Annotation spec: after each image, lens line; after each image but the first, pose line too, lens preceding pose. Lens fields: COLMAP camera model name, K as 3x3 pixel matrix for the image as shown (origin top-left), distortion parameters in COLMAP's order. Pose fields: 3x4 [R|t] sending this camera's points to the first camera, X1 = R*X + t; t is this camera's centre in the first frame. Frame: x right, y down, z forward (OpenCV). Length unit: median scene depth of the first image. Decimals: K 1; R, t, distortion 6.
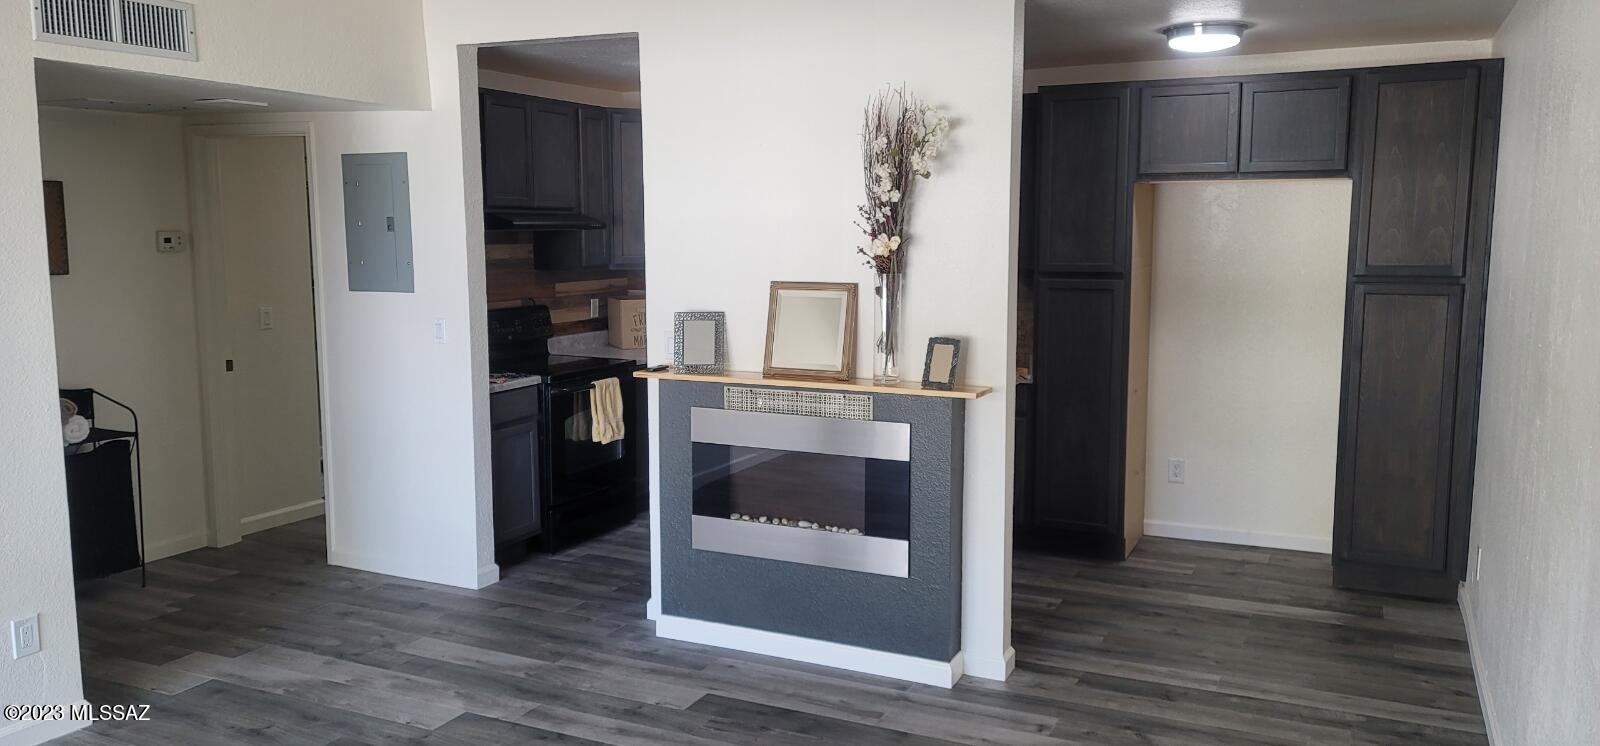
lens RADIAL K [[1173.4, 0, 807.8], [0, 1173.4, 361.7], [0, 0, 1]] dist [0.040291, -0.000178]
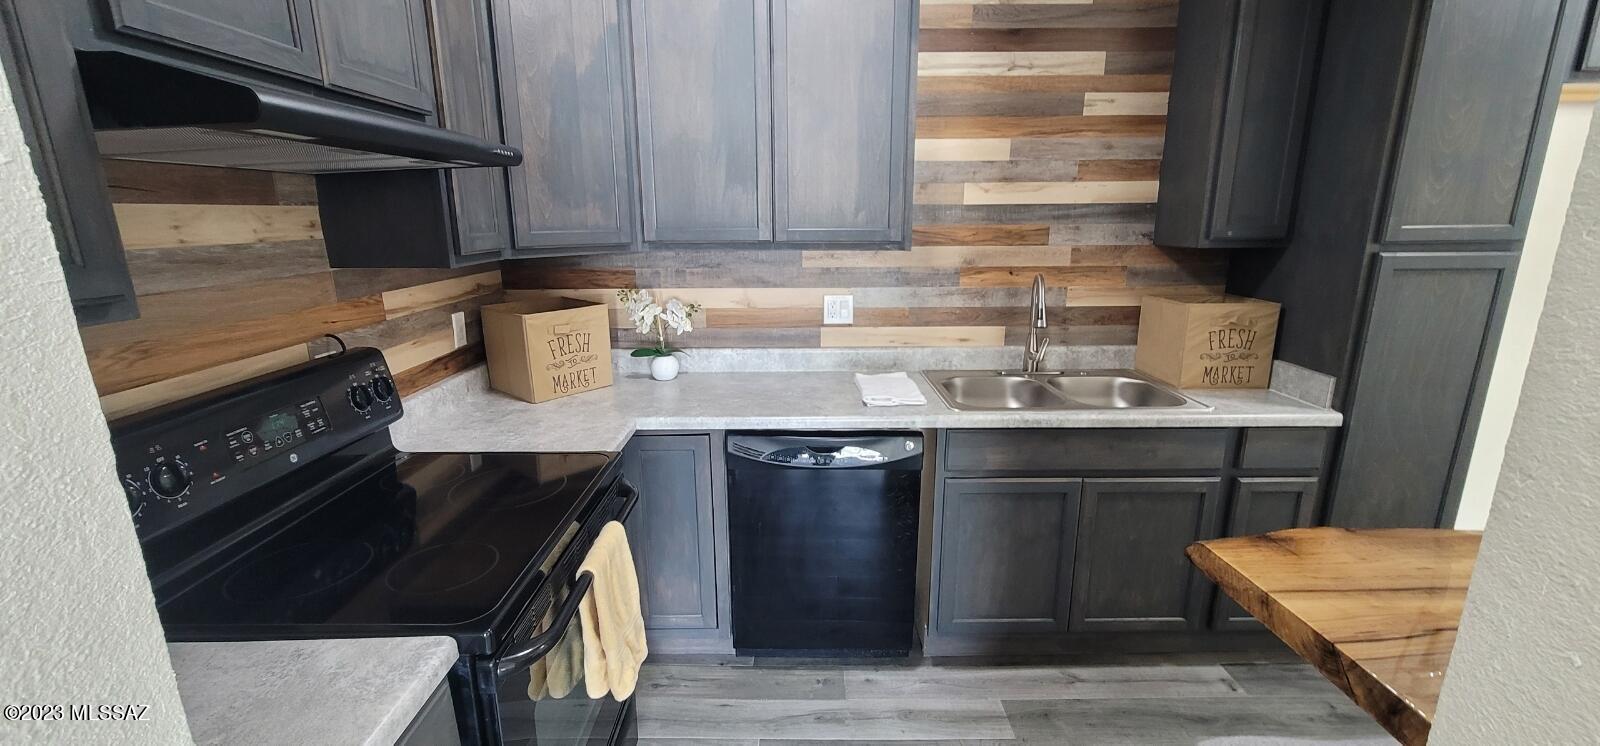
lens RADIAL K [[654.8, 0, 797.4], [0, 654.8, 377.4], [0, 0, 1]] dist [-0.003672, 0.000354]
pose [[0.905271, -0.111944, 0.409821, -0.215334], [0.058334, 0.988276, 0.141094, -0.074478], [-0.420811, -0.103822, 0.901188, 0.846736]]
